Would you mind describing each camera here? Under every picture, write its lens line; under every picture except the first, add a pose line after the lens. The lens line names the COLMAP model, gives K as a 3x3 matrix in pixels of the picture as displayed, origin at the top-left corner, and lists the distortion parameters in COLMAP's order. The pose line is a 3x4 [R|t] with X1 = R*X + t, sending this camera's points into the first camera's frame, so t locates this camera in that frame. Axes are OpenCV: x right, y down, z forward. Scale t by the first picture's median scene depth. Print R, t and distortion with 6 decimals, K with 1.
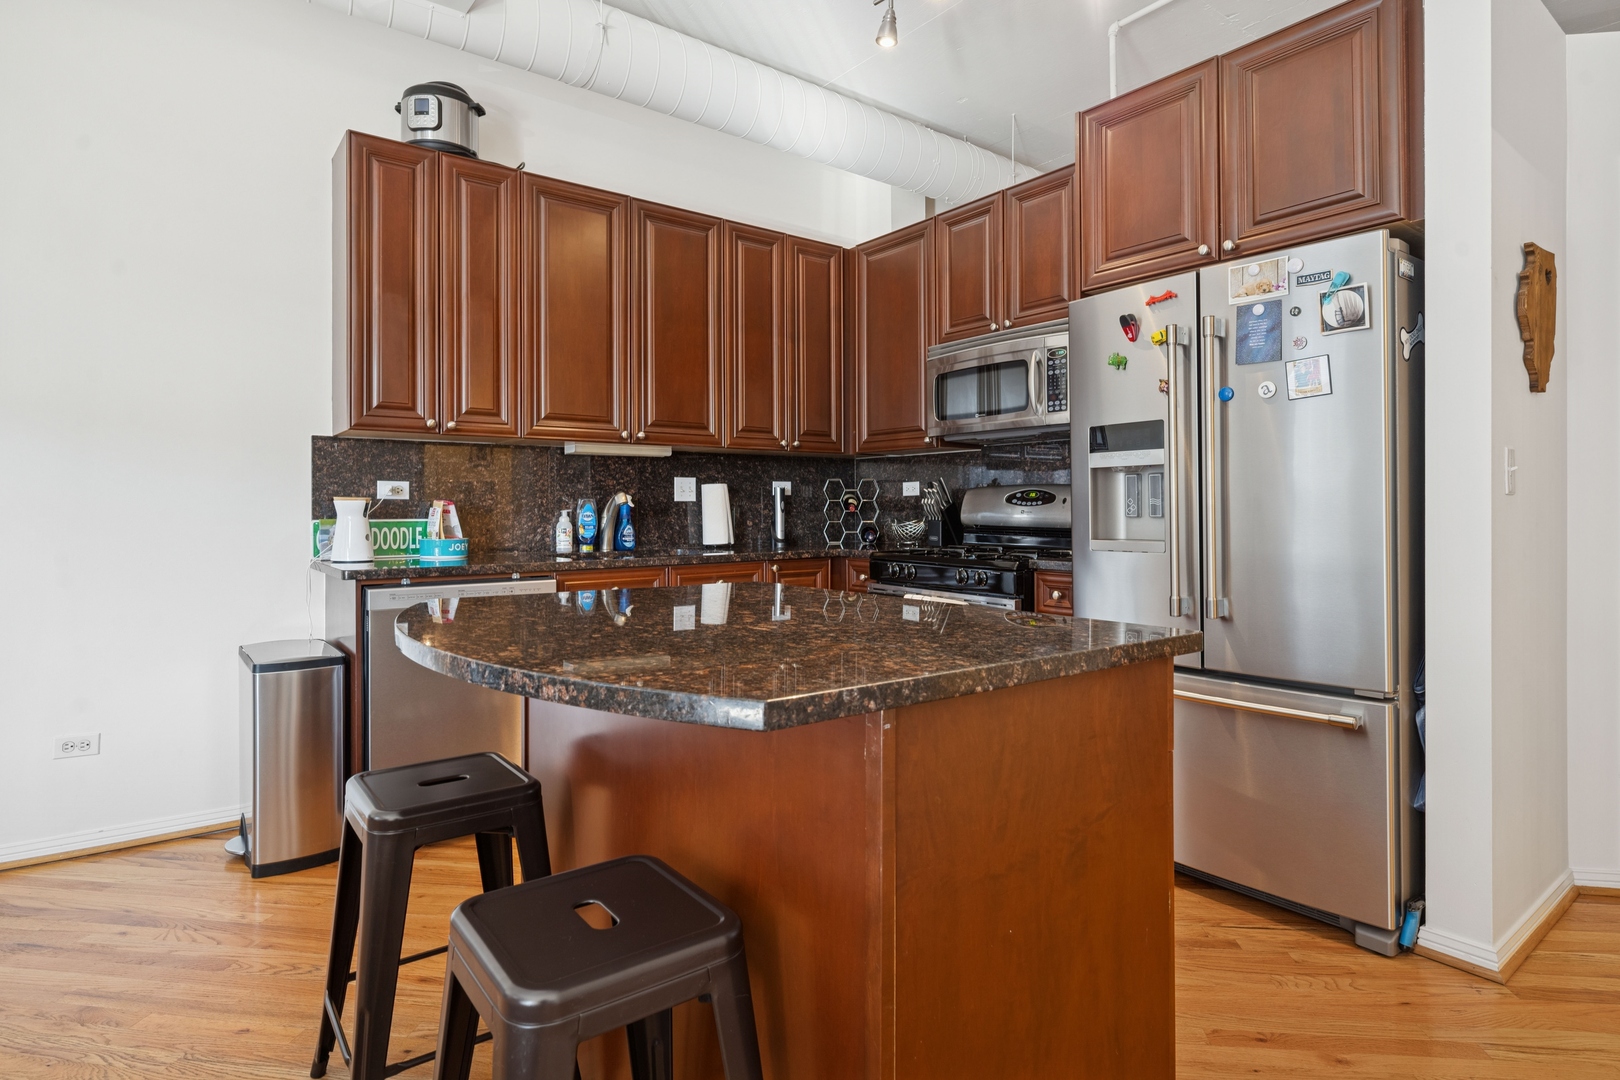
lens RADIAL K [[851.6, 0, 809.6], [0, 851.6, 524.2], [0, 0, 1]] dist [-0.006785, 0.000028]
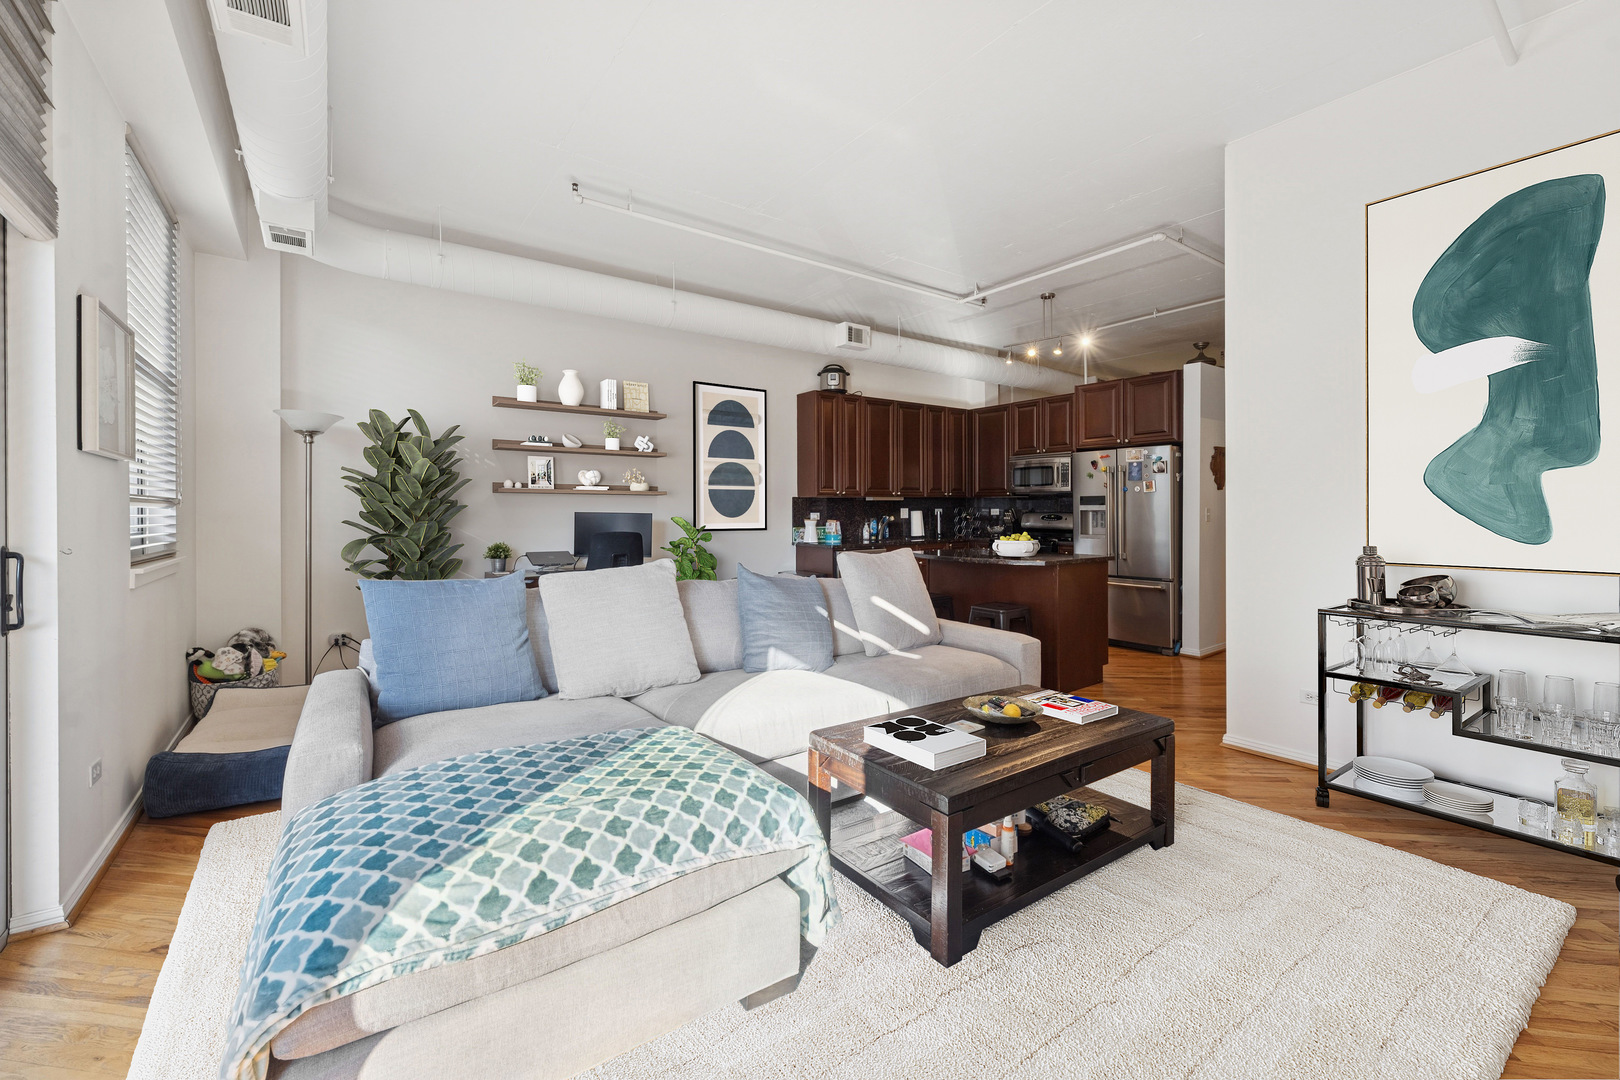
lens RADIAL K [[657.4, 0, 810.0], [0, 657.4, 540.0], [0, 0, 1]] dist [0.001425, 0.000178]
pose [[0.999743, -0.002816, -0.022516, -0.503115], [0.003536, 0.999481, 0.032011, -0.034638], [0.022414, -0.032083, 0.999234, -1.182654]]
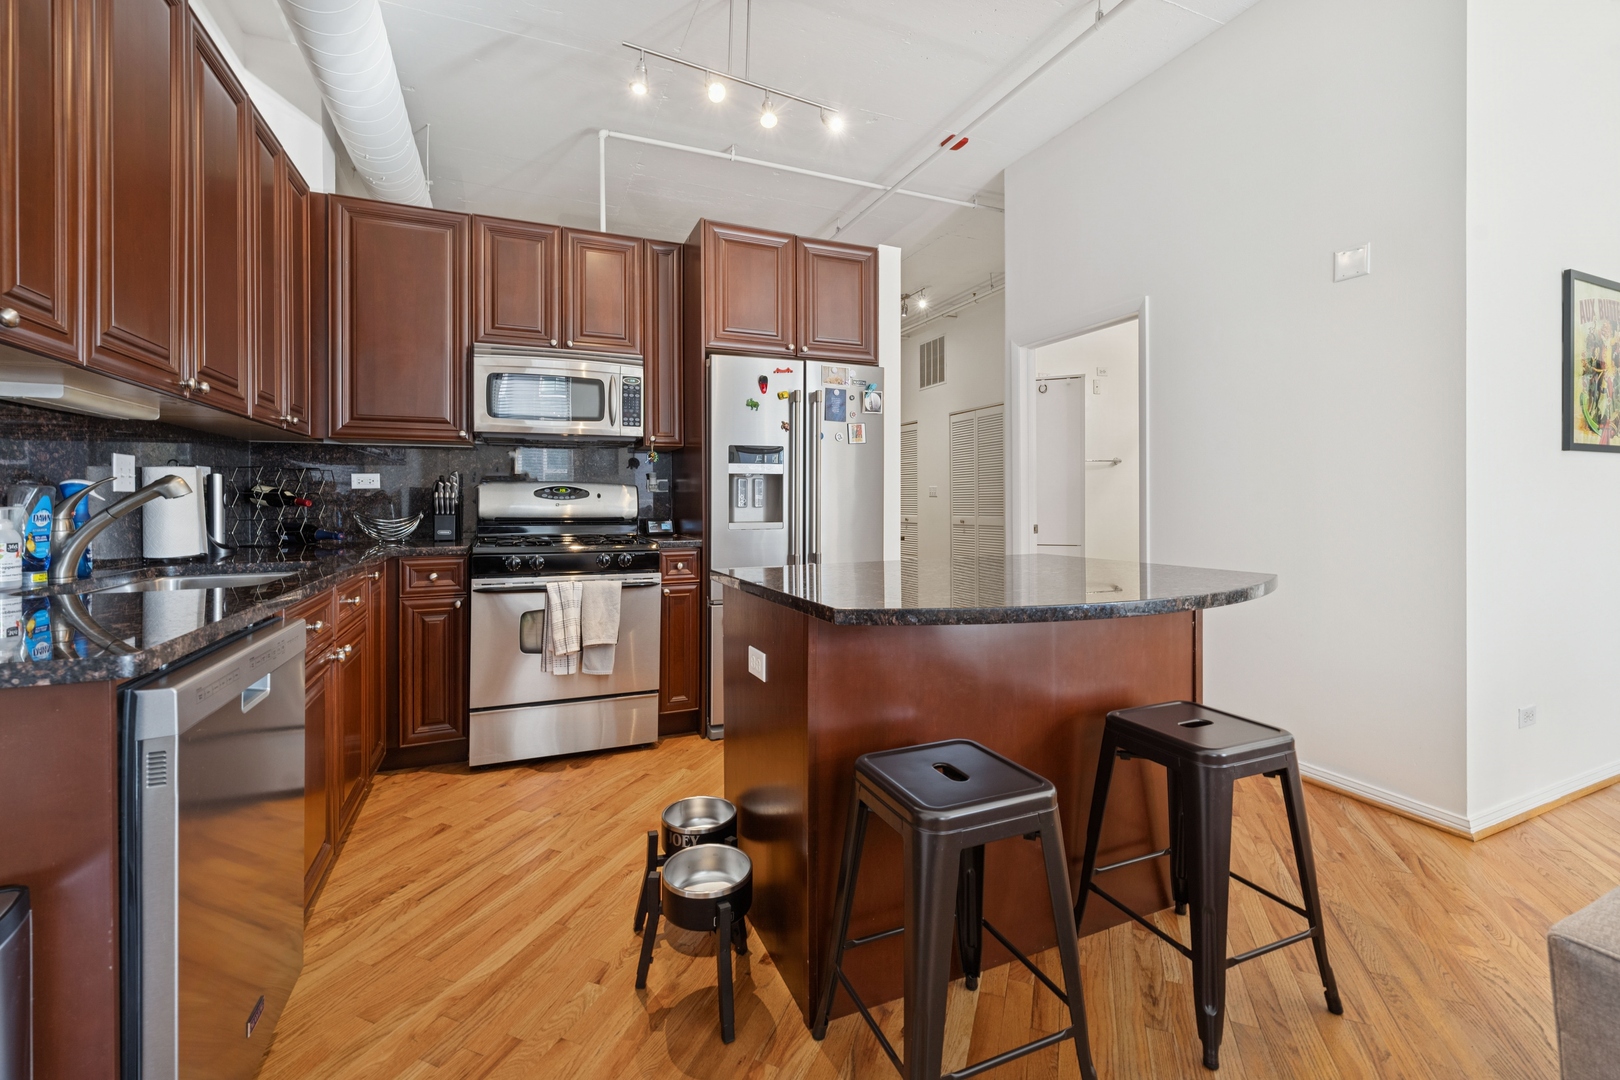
lens RADIAL K [[682.3, 0, 803.8], [0, 682.3, 504.2], [0, 0, 1]] dist [-0.000130, -0.000051]
pose [[0.252949, -0.006575, 0.967457, -0.682356], [0.020693, 0.999785, 0.001385, -0.011355], [-0.967258, 0.019670, 0.253031, 0.522608]]
